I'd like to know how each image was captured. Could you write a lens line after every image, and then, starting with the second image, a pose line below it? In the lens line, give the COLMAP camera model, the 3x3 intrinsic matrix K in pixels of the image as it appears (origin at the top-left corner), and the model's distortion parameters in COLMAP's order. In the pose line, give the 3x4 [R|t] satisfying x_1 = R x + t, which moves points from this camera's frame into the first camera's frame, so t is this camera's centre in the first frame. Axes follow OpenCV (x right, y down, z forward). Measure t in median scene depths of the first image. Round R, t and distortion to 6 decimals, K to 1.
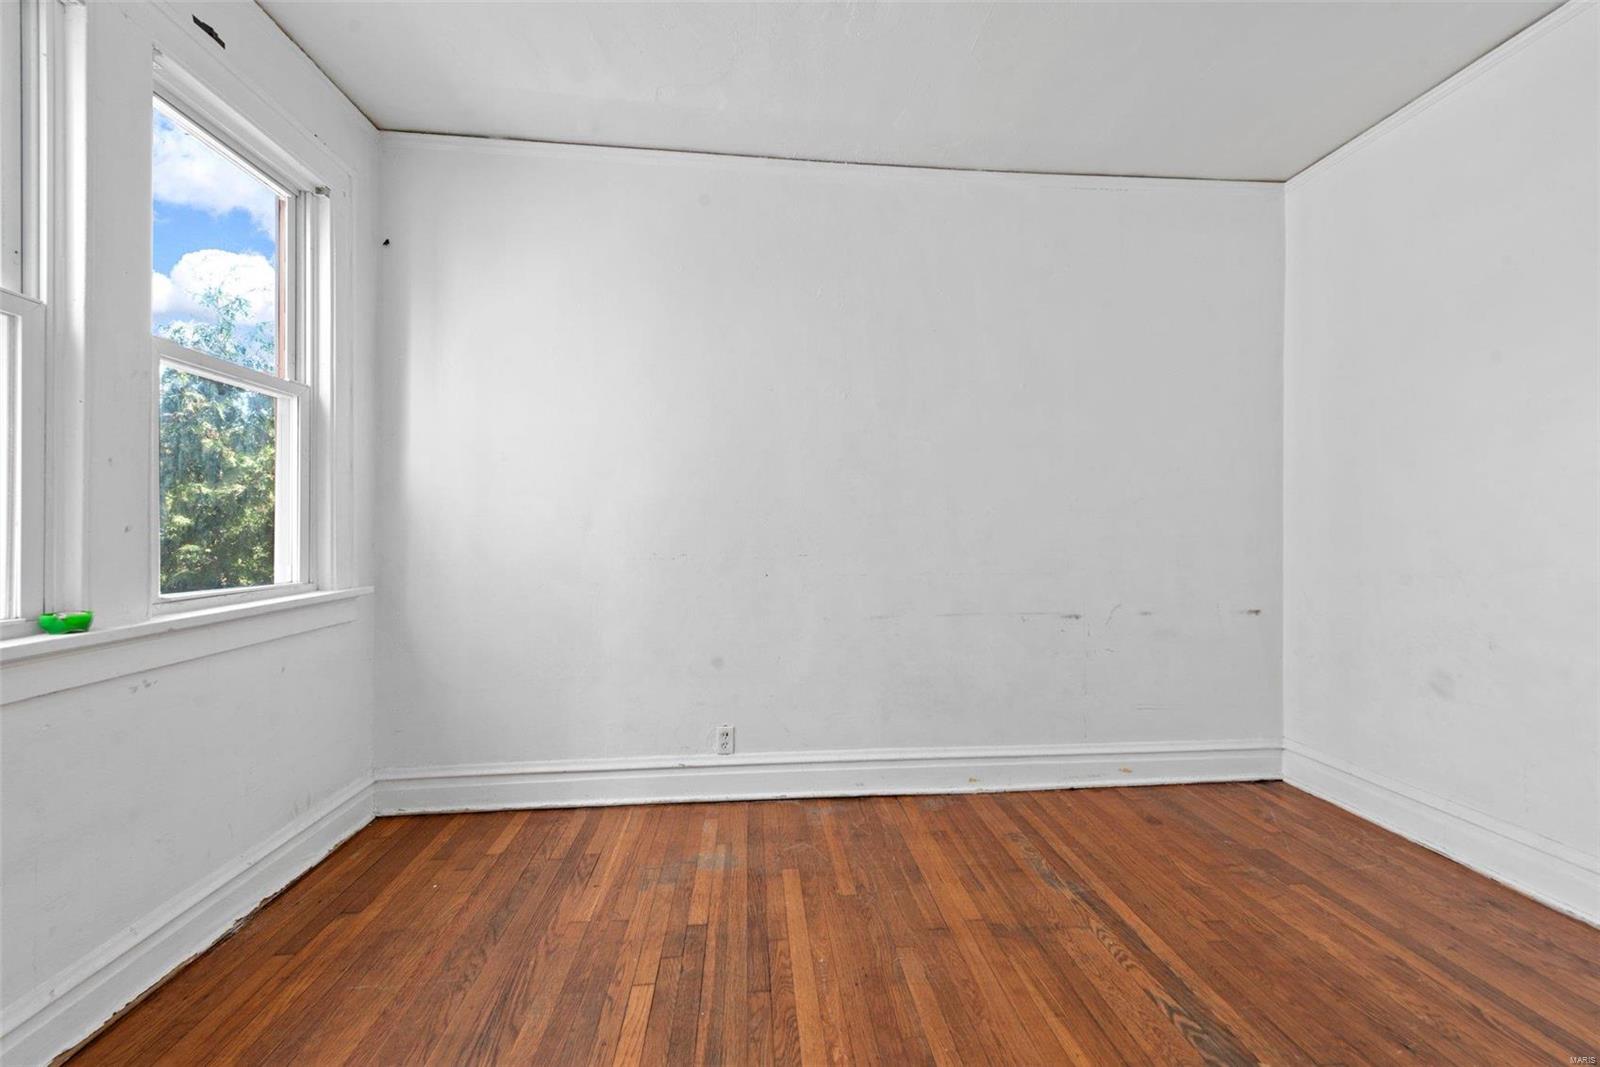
lens RADIAL K [[649.3, 0, 807.6], [0, 649.3, 536.5], [0, 0, 1]] dist [0.022075, -0.007261]
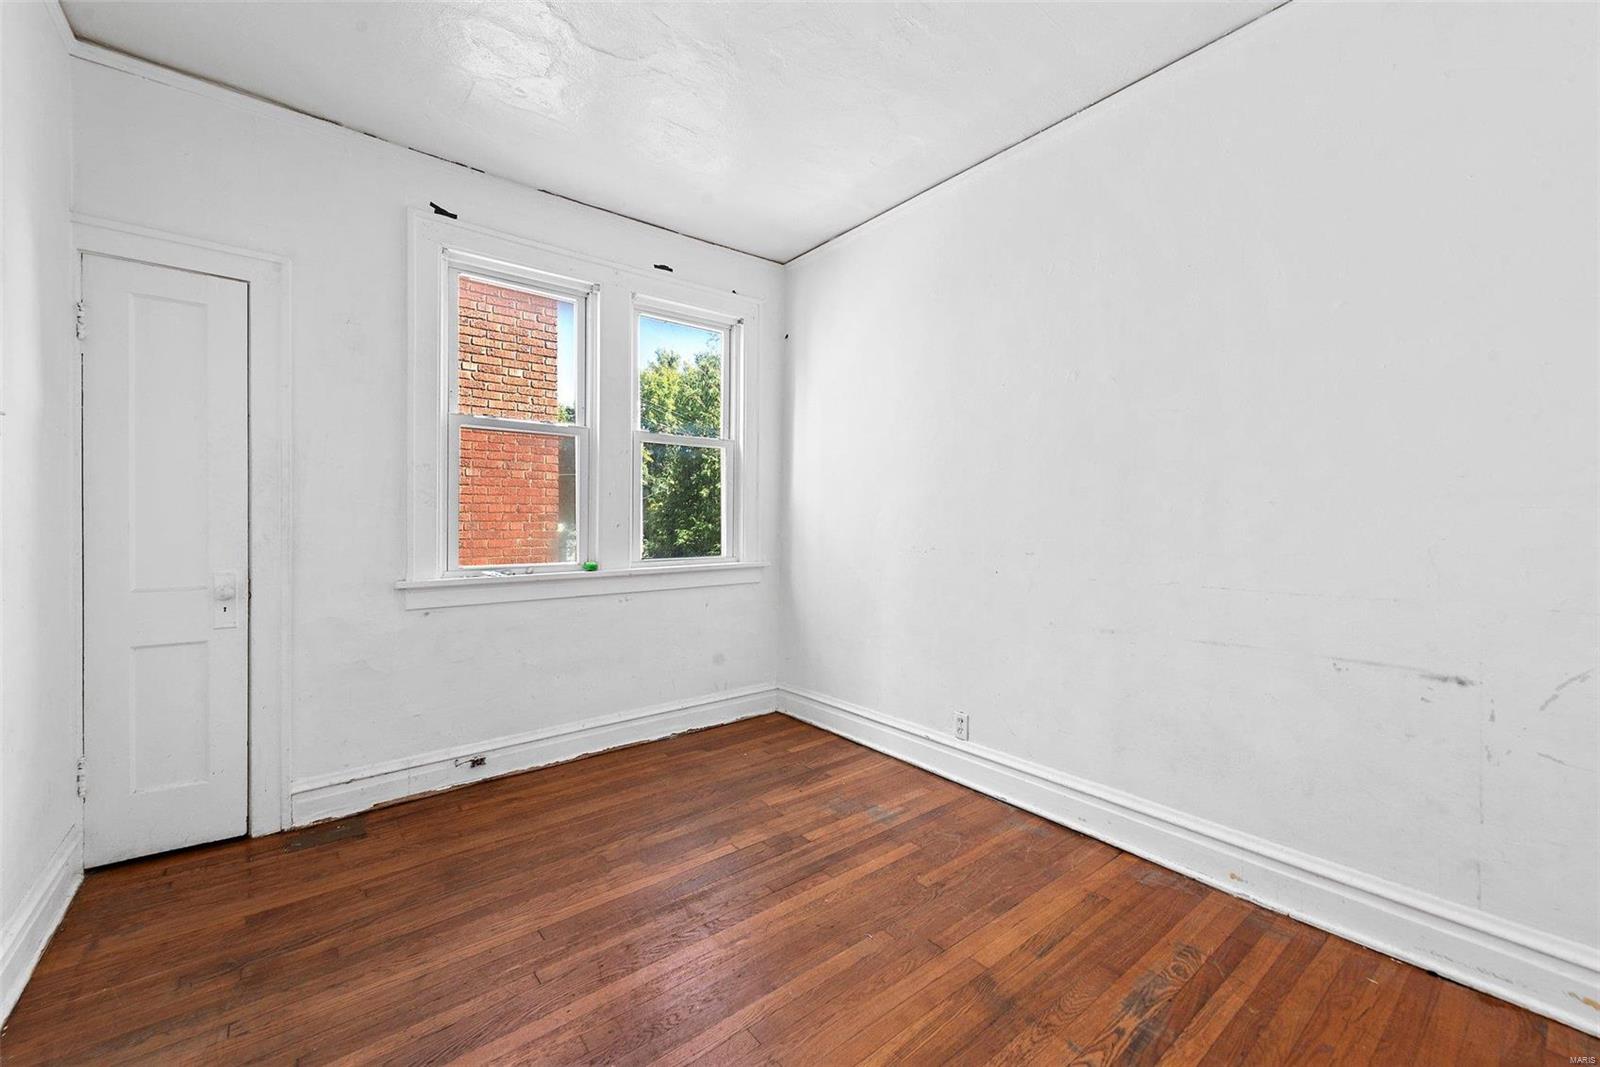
lens RADIAL K [[638.9, 0, 807.5], [0, 638.9, 528.9], [0, 0, 1]] dist [0.020504, -0.006294]
pose [[0.546883, 0.008316, -0.837168, 0.697191], [-0.009270, 0.999950, 0.003877, -0.009424], [0.837157, 0.005641, 0.546933, 0.254838]]
